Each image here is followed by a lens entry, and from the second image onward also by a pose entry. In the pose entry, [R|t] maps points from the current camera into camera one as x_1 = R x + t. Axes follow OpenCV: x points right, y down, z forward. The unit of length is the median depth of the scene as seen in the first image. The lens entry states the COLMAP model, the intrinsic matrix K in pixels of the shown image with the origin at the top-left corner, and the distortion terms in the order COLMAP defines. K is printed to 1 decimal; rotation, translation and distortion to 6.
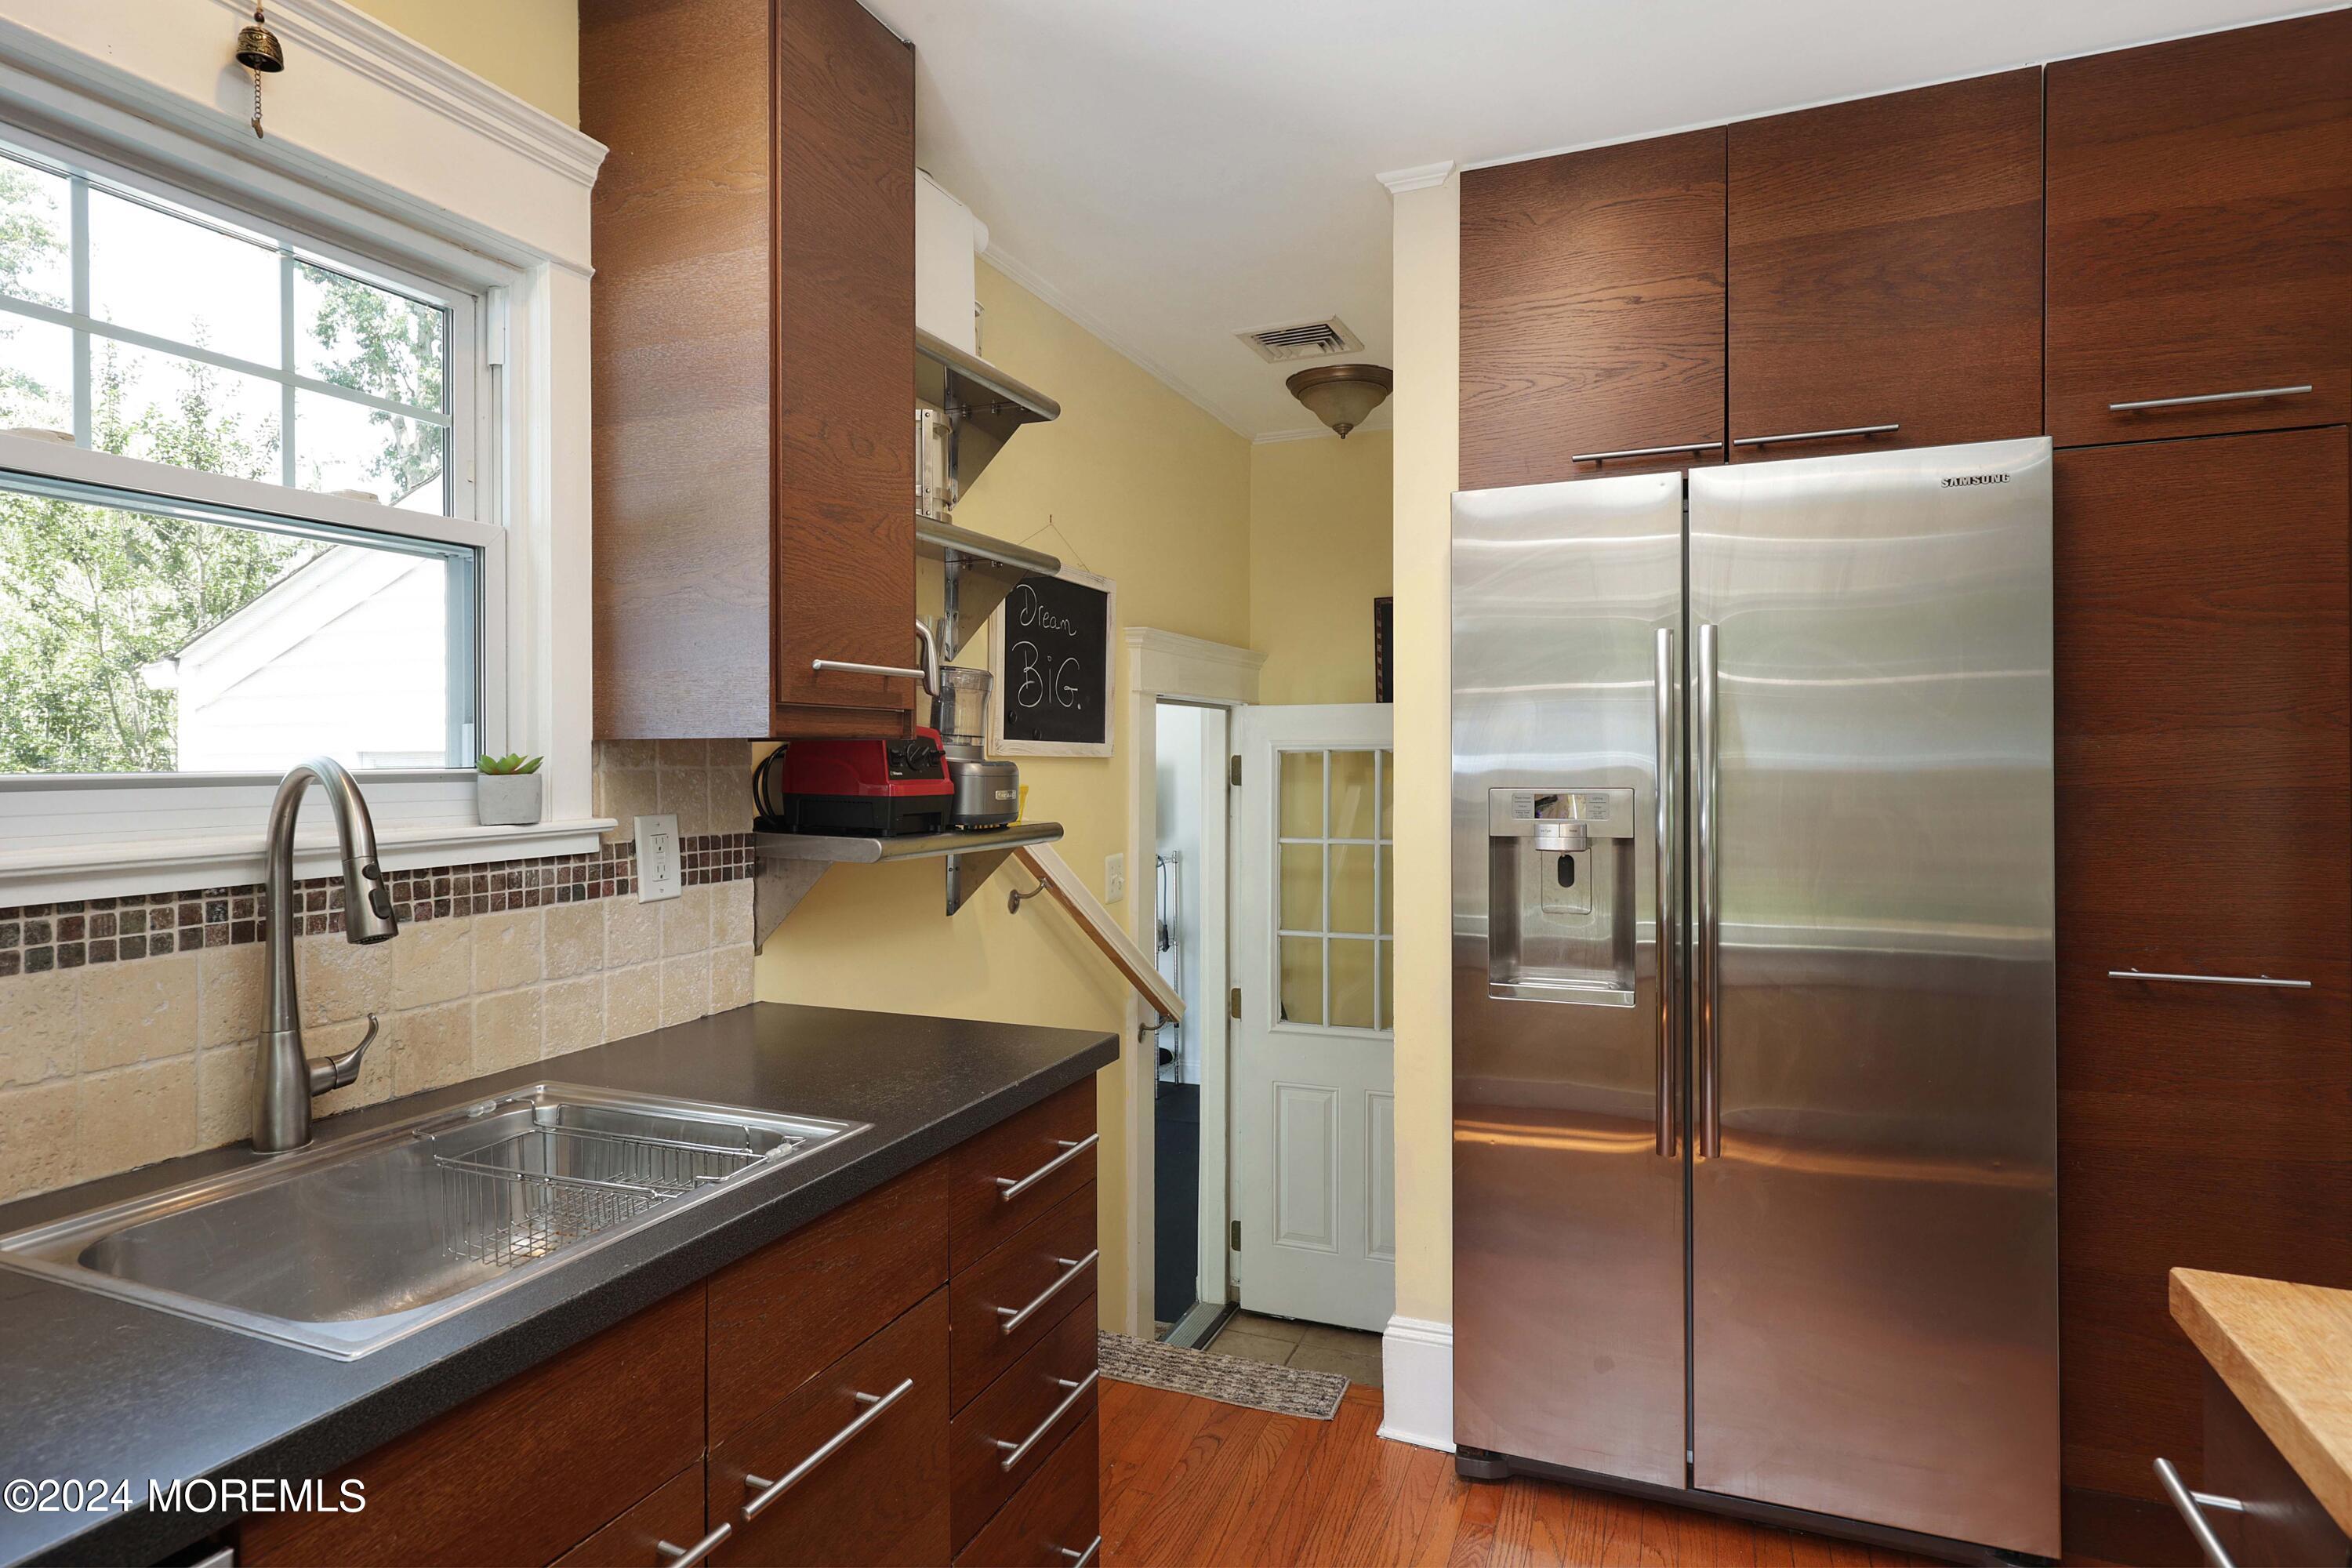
lens RADIAL K [[1259.4, 0, 1156.8], [0, 1259.4, 774.9], [0, 0, 1]] dist [0.002443, -0.000819]
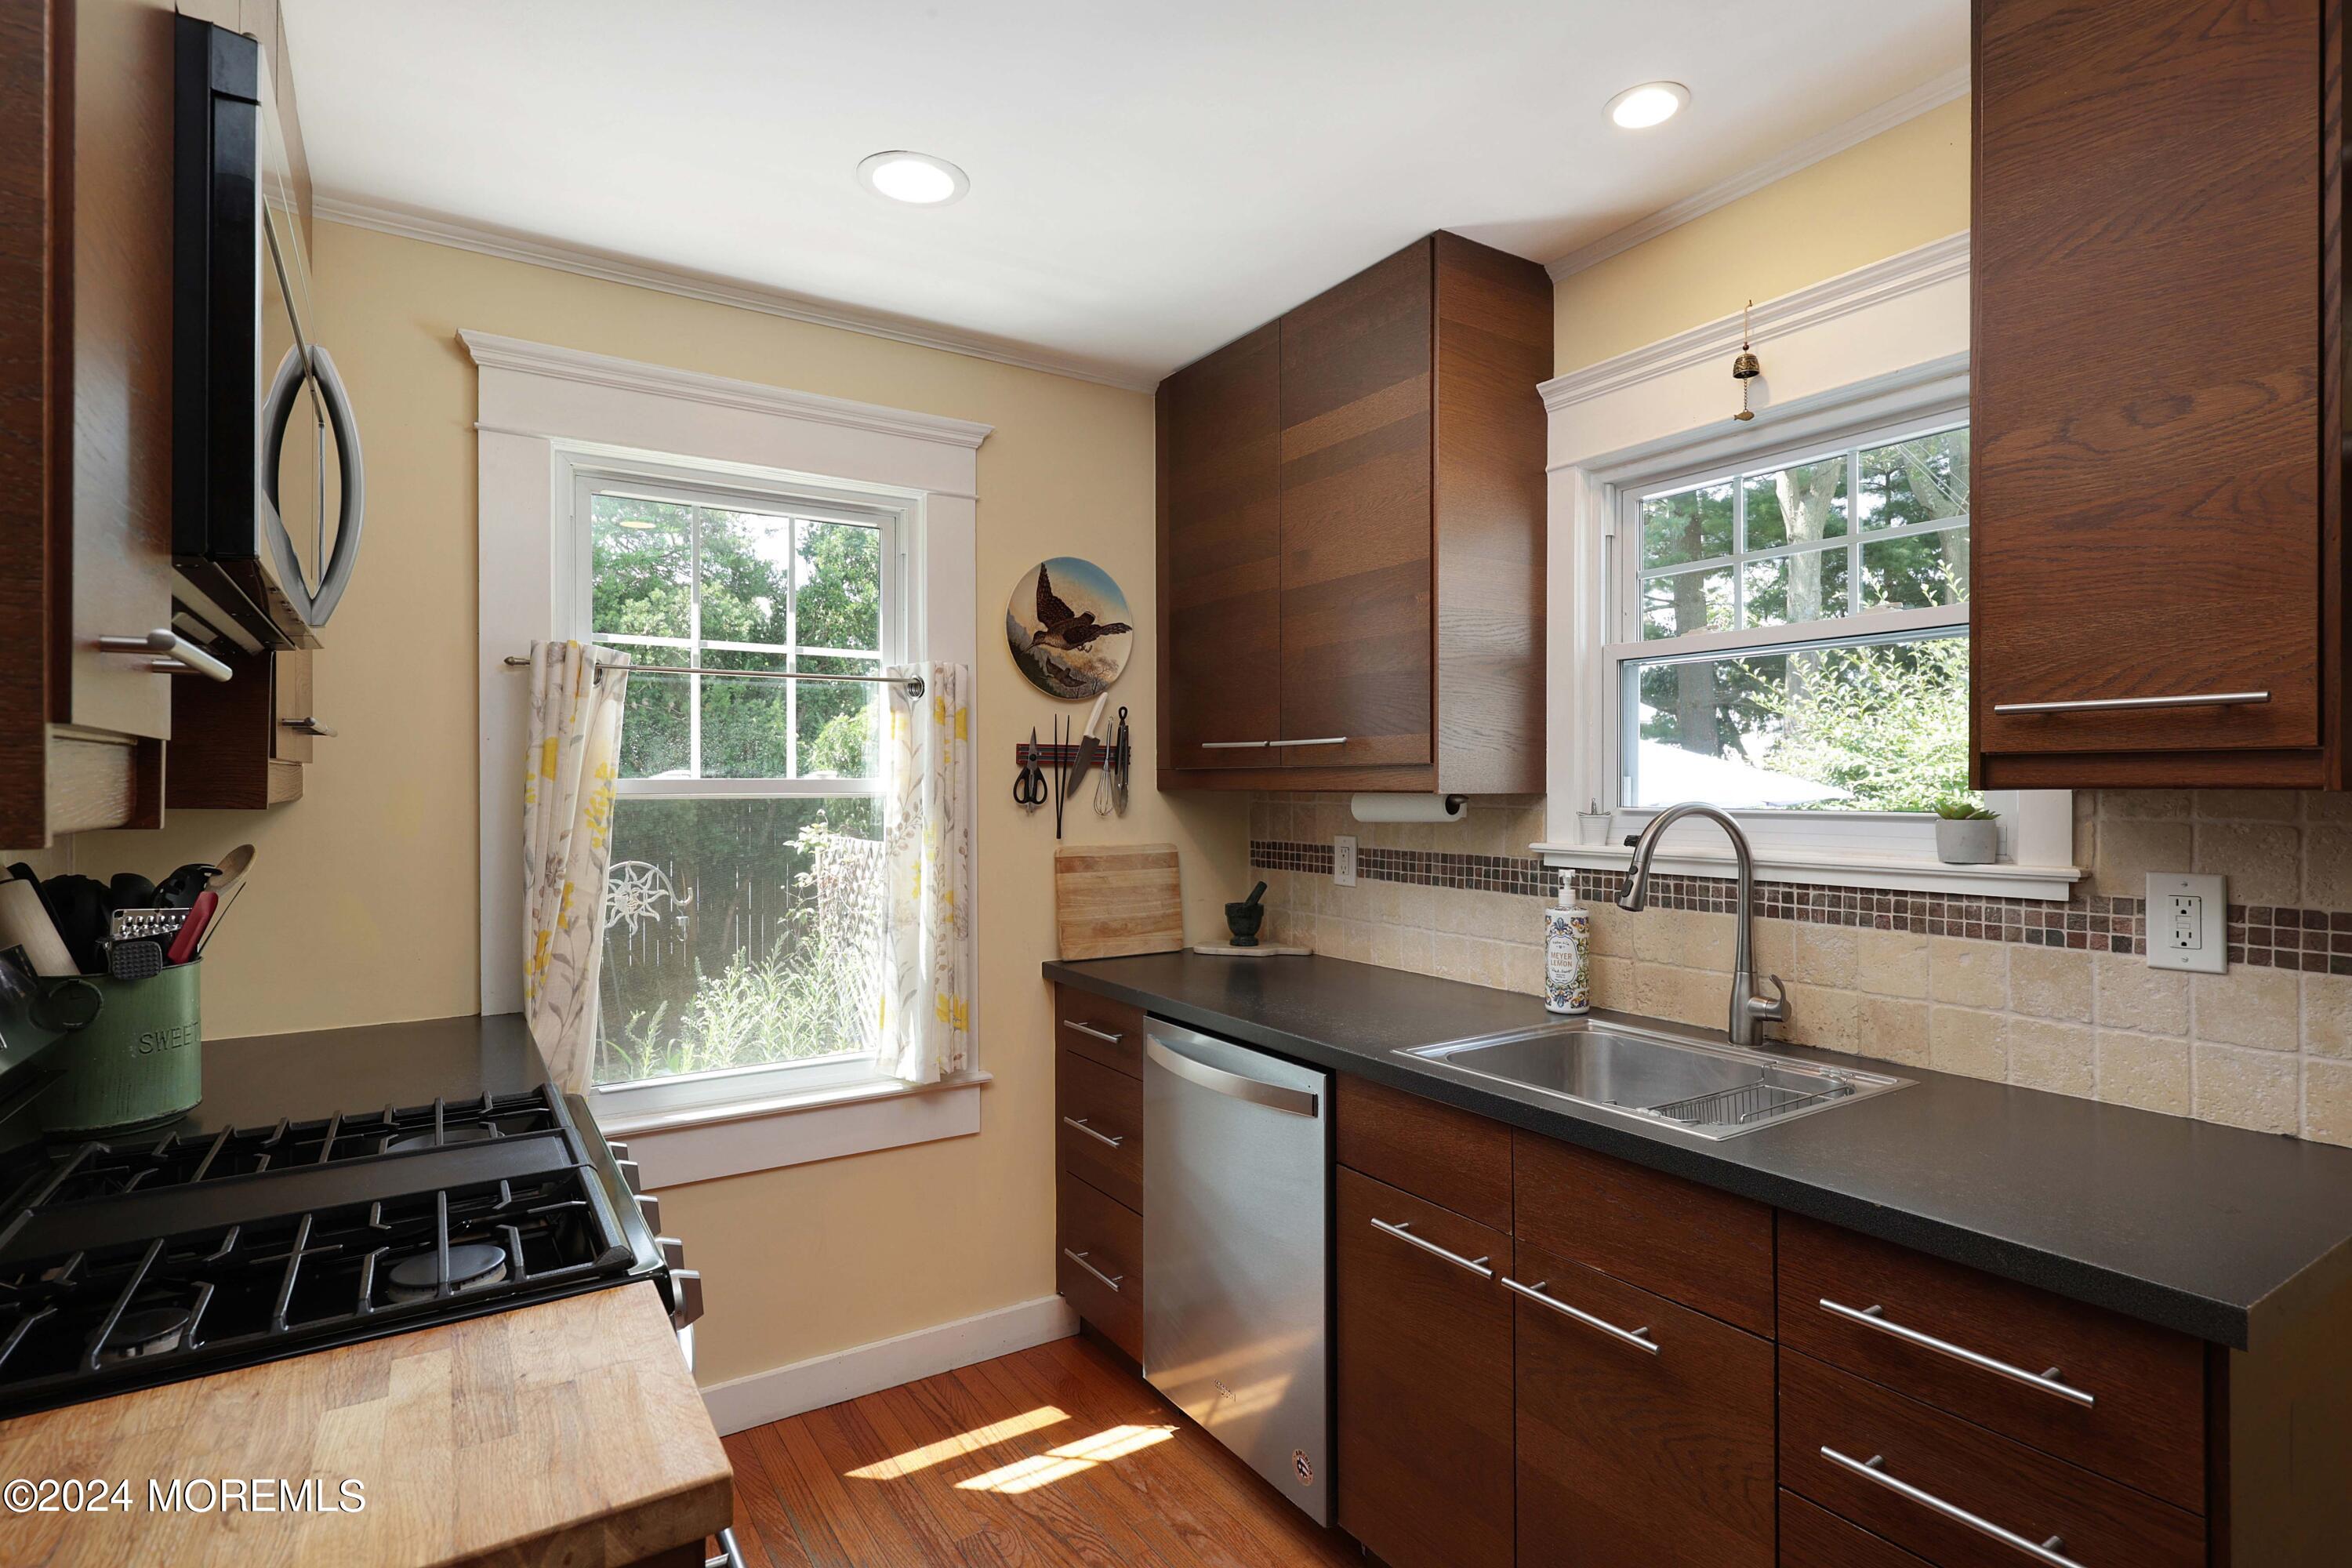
lens RADIAL K [[1172.1, 0, 1163.5], [0, 1172.1, 779.9], [0, 0, 1]] dist [-0.000134, -0.000112]
pose [[-0.576102, 0.013929, -0.817259, 0.776254], [0.003546, 0.999888, 0.014542, -0.054371], [0.817370, 0.005480, -0.576087, 1.015337]]
